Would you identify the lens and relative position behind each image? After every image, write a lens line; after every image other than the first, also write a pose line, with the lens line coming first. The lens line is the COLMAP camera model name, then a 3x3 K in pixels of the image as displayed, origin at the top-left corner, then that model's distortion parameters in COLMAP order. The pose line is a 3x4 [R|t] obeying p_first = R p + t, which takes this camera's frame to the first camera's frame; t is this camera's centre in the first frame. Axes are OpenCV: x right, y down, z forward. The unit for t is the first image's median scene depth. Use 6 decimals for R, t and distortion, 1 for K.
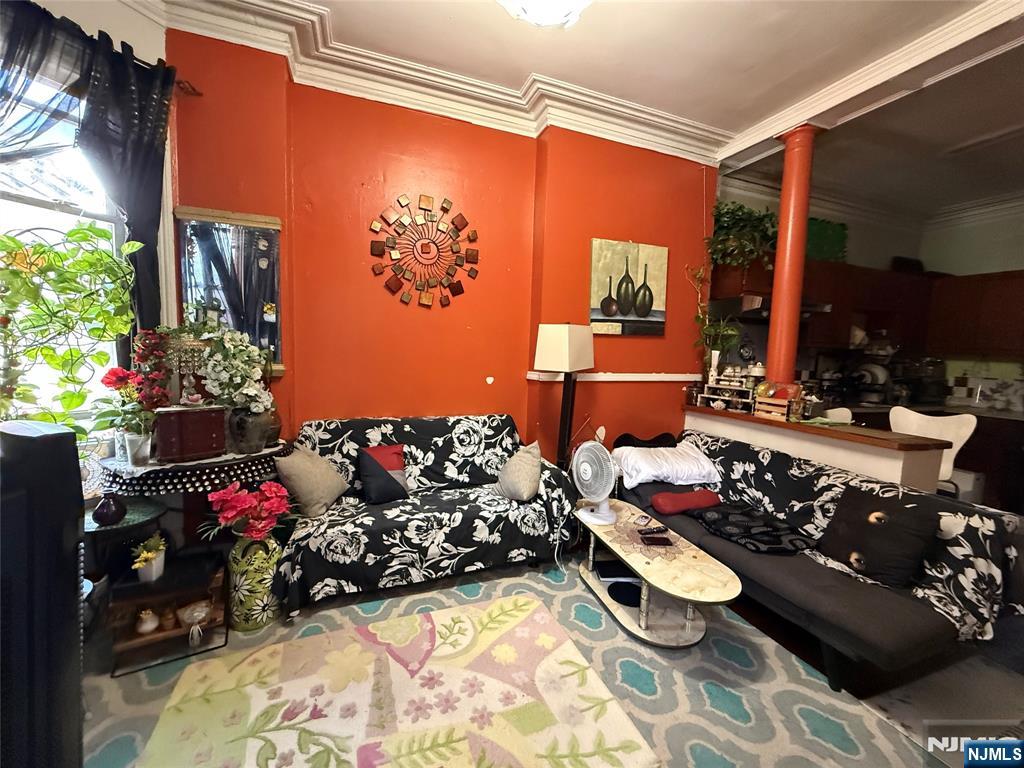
lens RADIAL K [[407.6, 0, 510.2], [0, 407.6, 381.4], [0, 0, 1]] dist [0.002019, -0.000122]
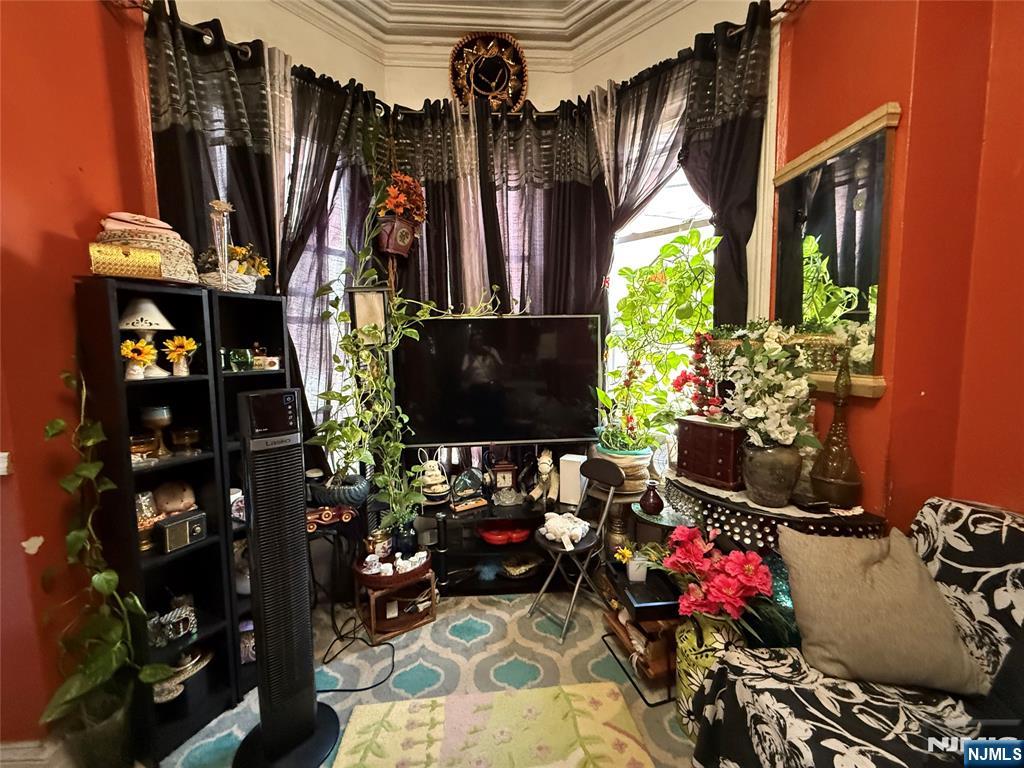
lens RADIAL K [[407.6, 0, 509.1], [0, 407.6, 381.5], [0, 0, 1]] dist [0.002019, -0.000122]
pose [[-0.293948, 0.056721, -0.954137, 0.101657], [-0.068131, 0.994455, 0.080107, -0.042317], [0.953390, 0.088553, -0.288454, 0.644192]]
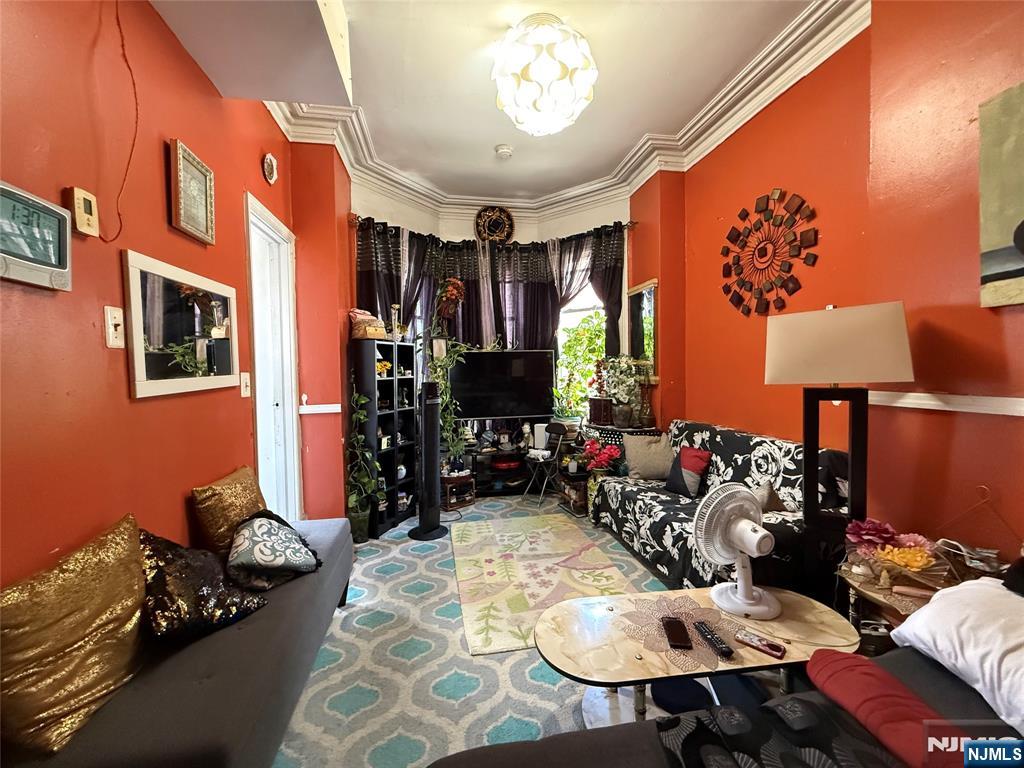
lens RADIAL K [[407.6, 0, 508.2], [0, 407.6, 381.5], [0, 0, 1]] dist [0.002019, -0.000122]
pose [[-0.187517, 0.002673, -0.982258, 0.912659], [-0.065594, 0.997730, 0.015237, -0.010236], [0.980069, 0.067287, -0.186916, 0.705428]]
